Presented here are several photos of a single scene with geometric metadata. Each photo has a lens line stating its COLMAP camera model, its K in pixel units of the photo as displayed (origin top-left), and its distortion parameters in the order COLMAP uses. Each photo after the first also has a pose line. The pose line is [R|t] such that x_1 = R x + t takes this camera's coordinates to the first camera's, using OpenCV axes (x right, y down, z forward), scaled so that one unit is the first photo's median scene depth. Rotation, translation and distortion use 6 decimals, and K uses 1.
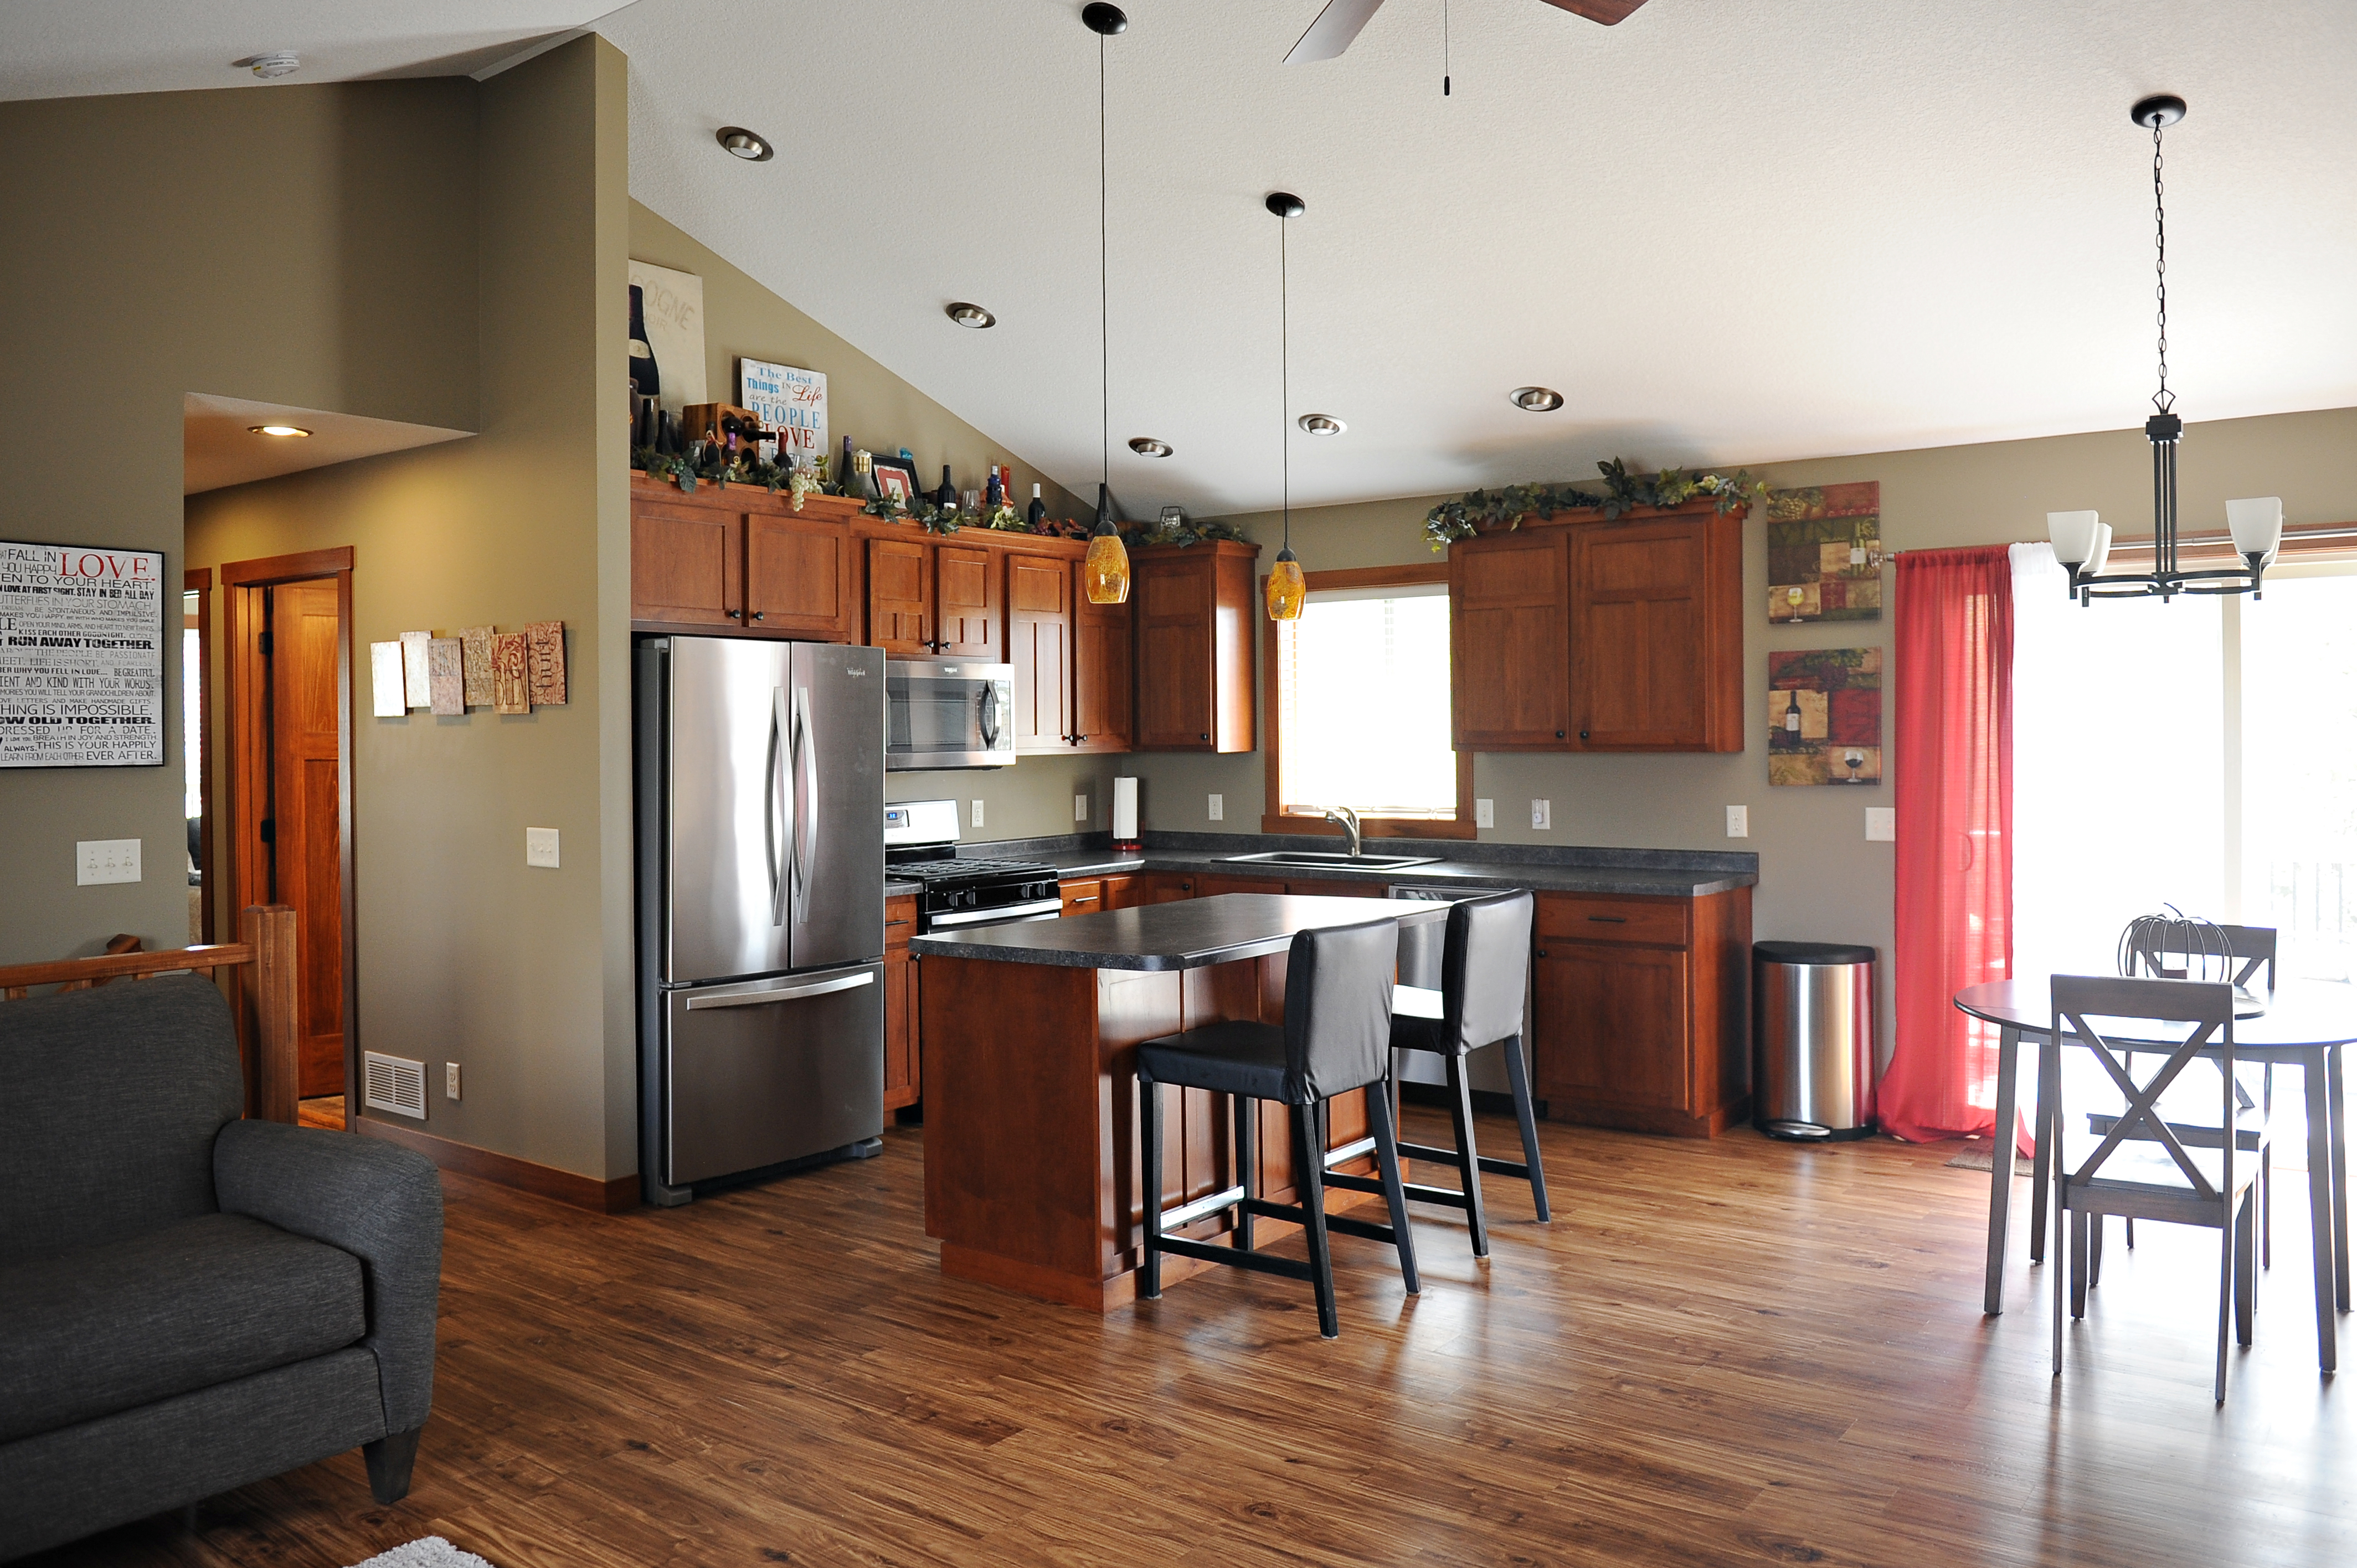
lens RADIAL K [[1872.4, 0, 1073.2], [0, 1872.4, 737.4], [0, 0, 1]] dist [-0.045776, -0.003075]
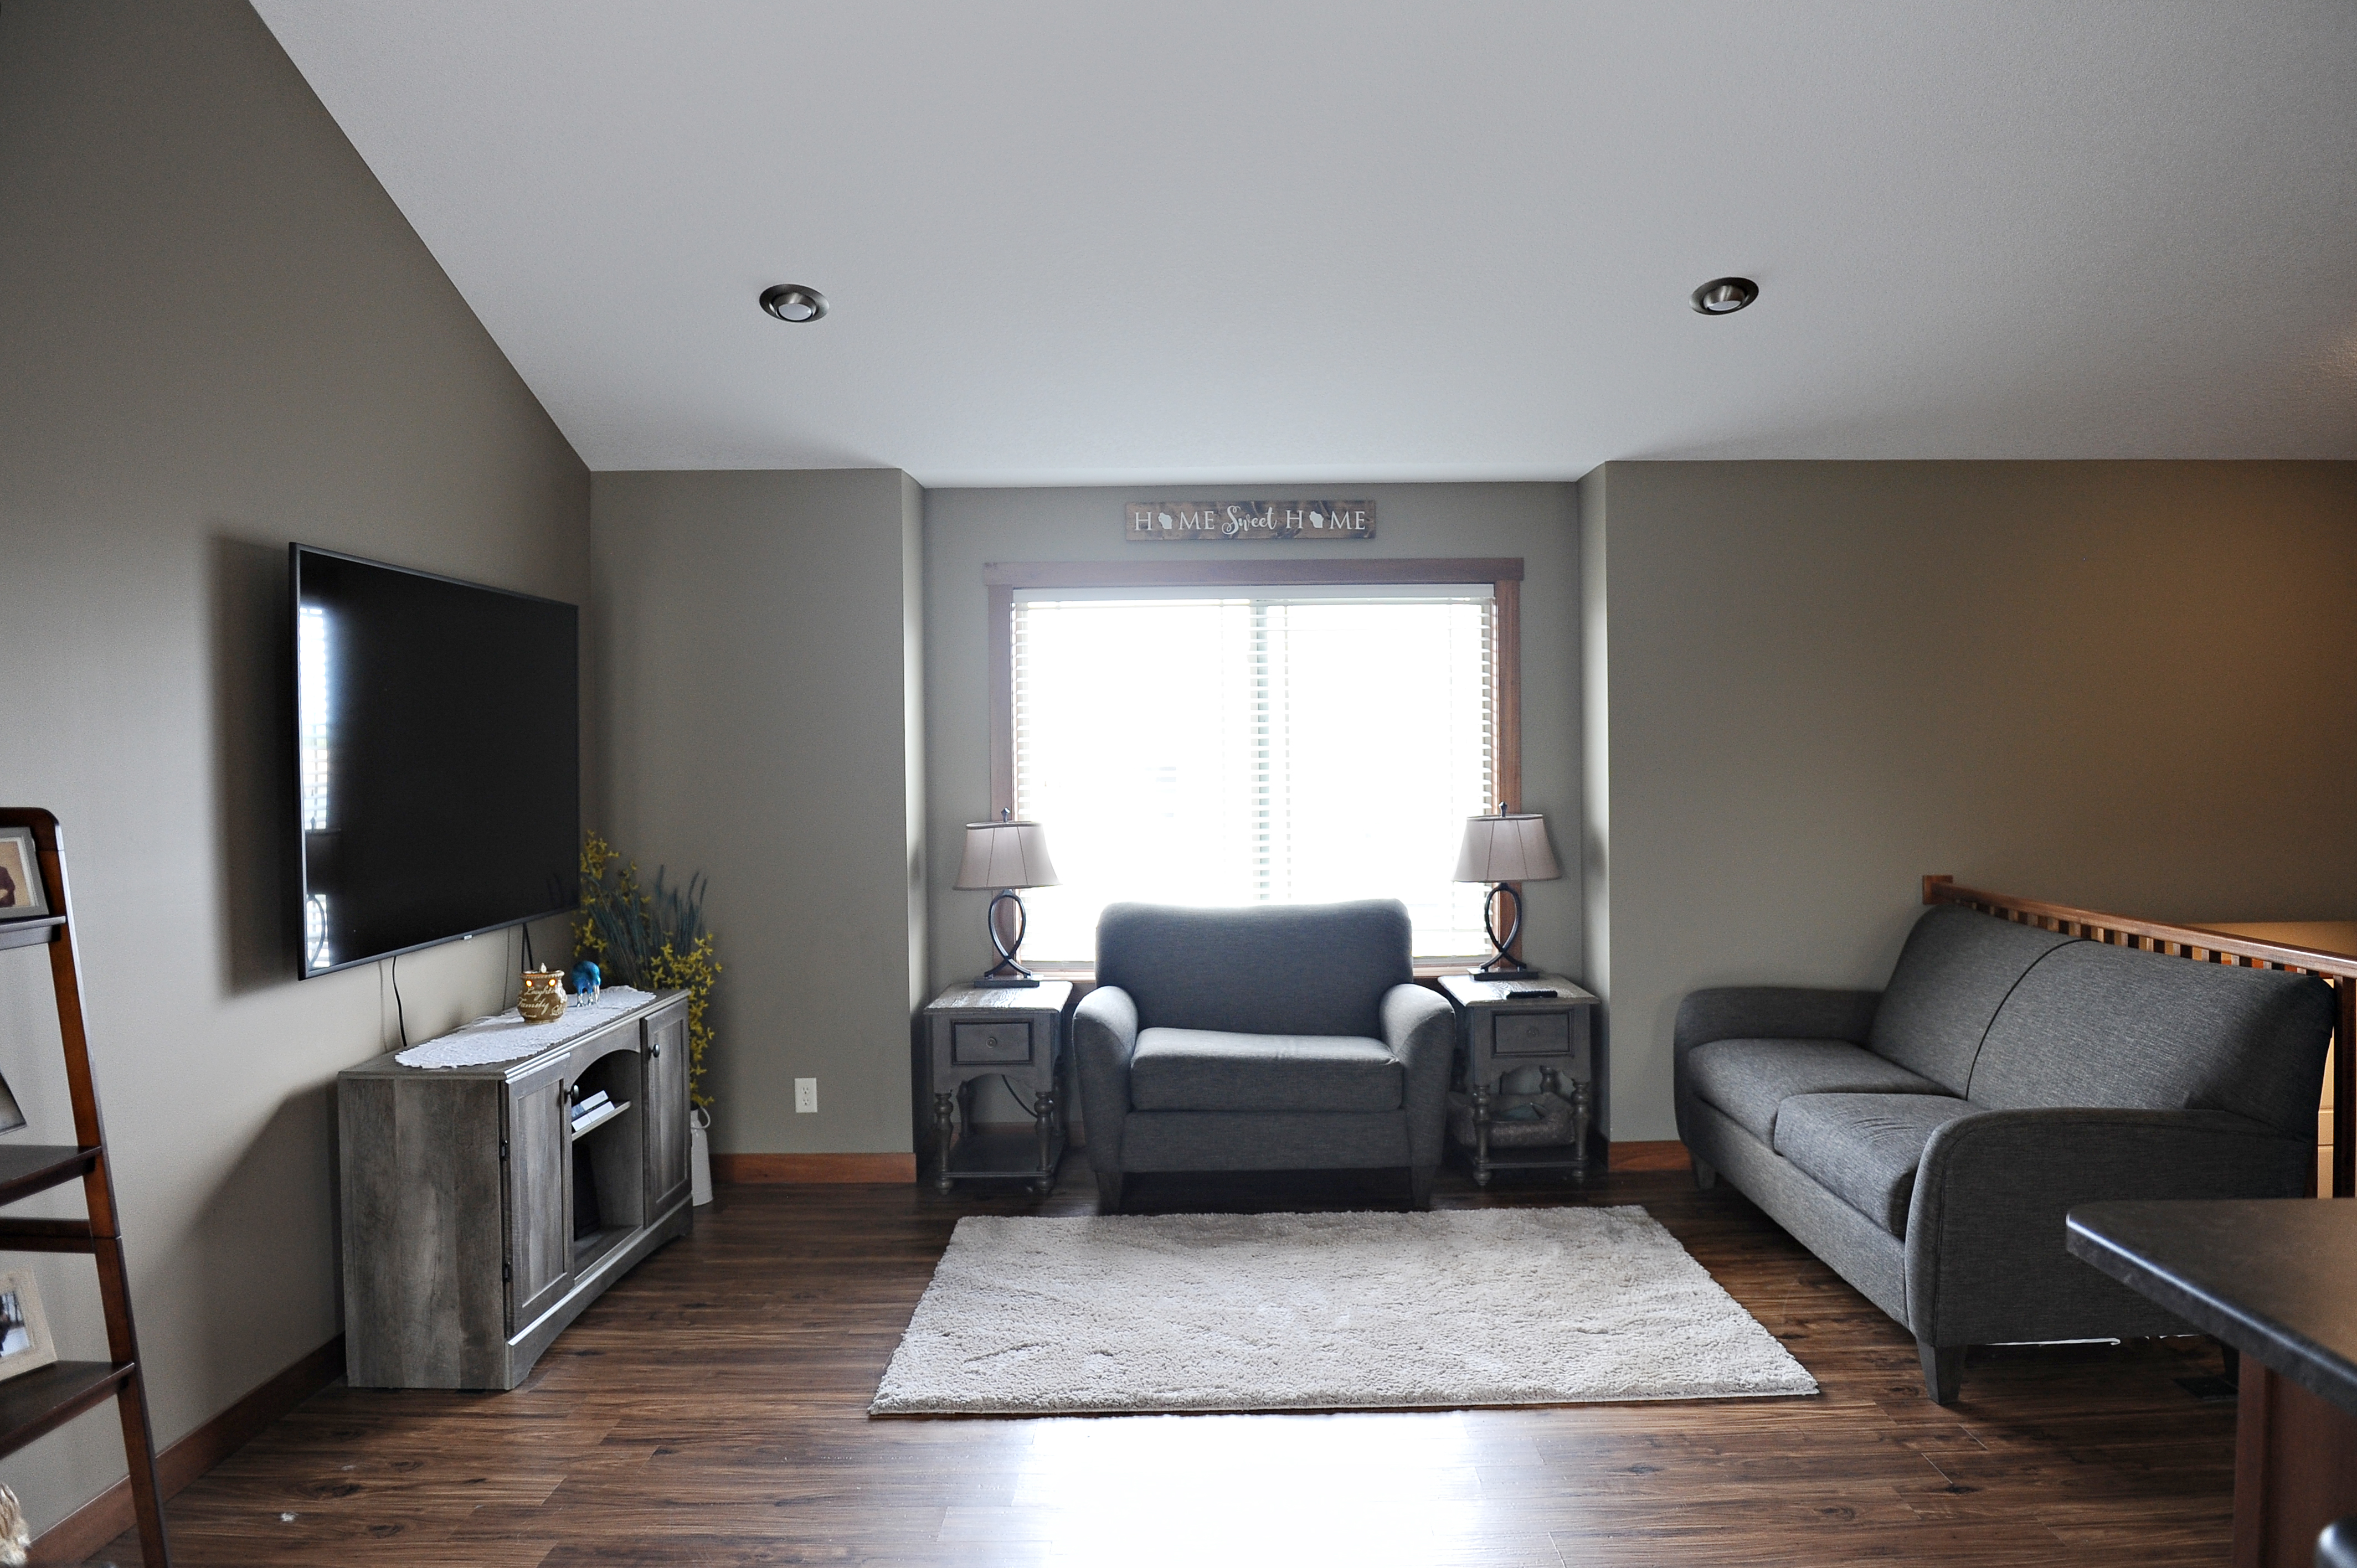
lens RADIAL K [[1674.9, 0, 1178.5], [0, 1674.9, 784.0], [0, 0, 1]] dist [-0.034354, -0.004210]
pose [[-0.788141, 0.029771, -0.614775, 0.517634], [0.015895, 0.999481, 0.028022, -0.011713], [0.615290, 0.012314, -0.788205, 1.230862]]
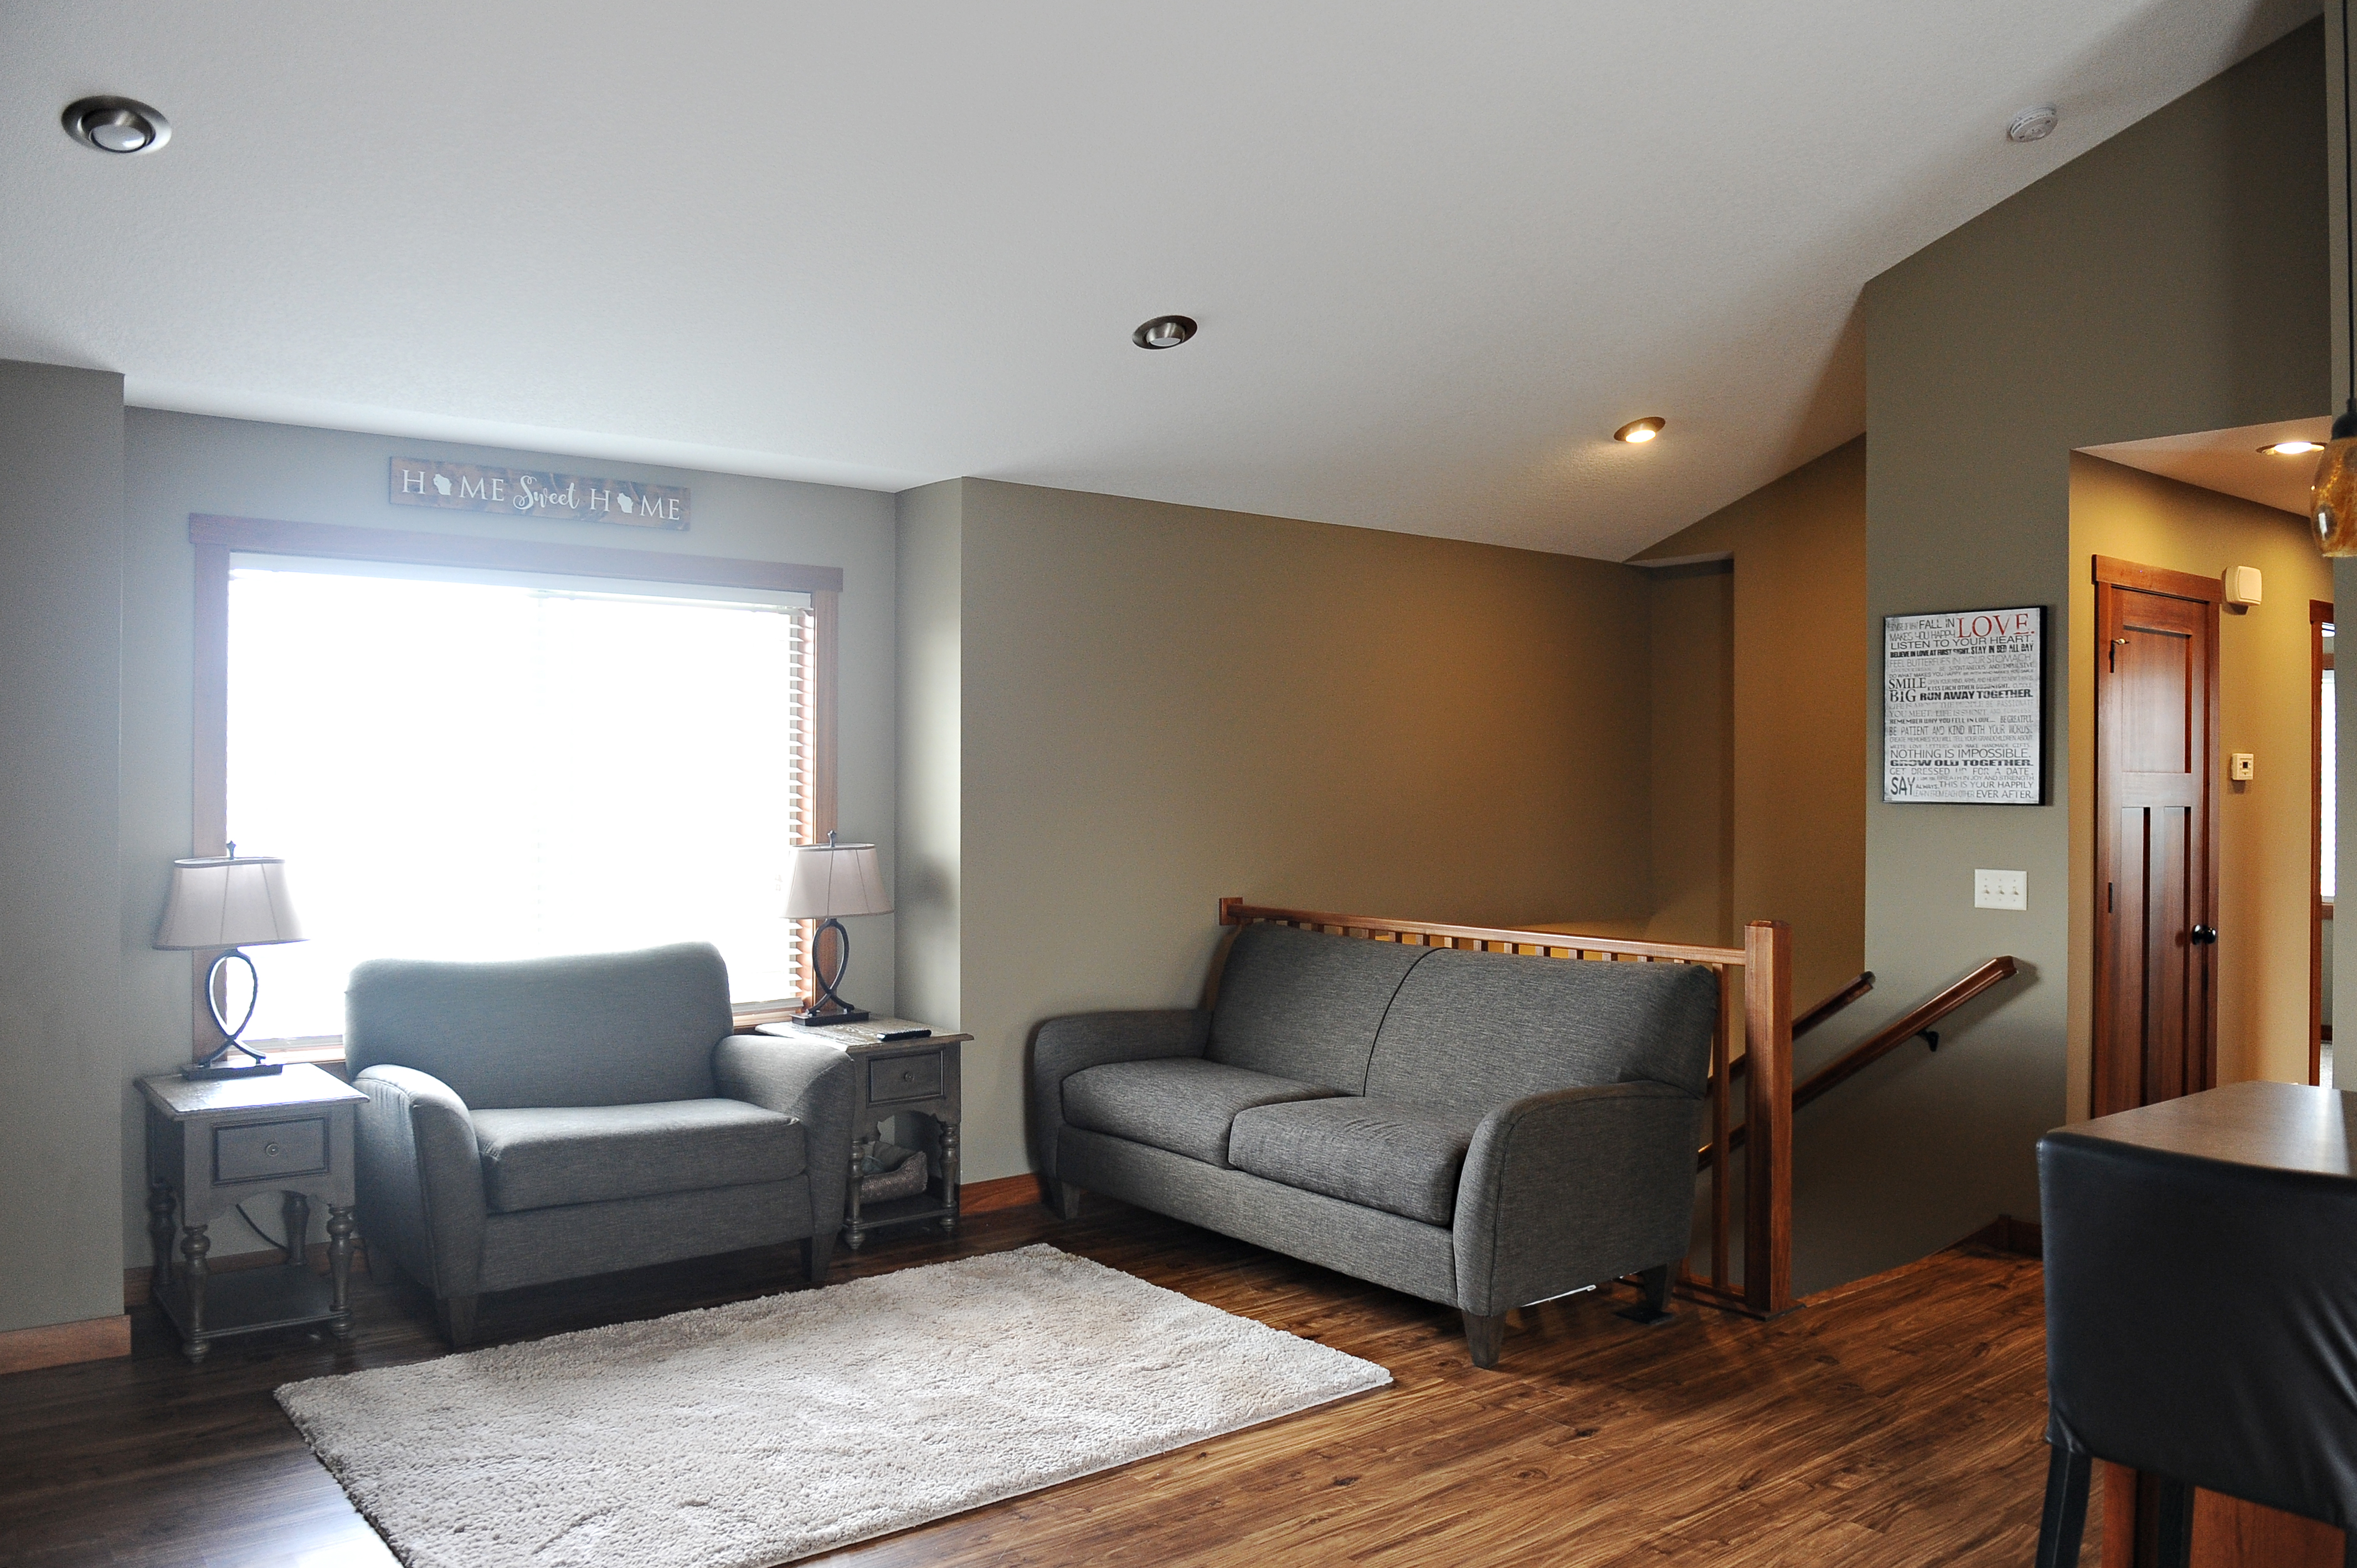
lens RADIAL K [[1766.4, 0, 1200.1], [0, 1766.4, 771.1], [0, 0, 1]] dist [-0.043130, 0.001727]
pose [[-0.236099, 0.002181, -0.971727, 0.702073], [-0.006617, 0.999971, 0.003852, -0.005700], [0.971707, 0.007339, -0.236077, 0.883728]]
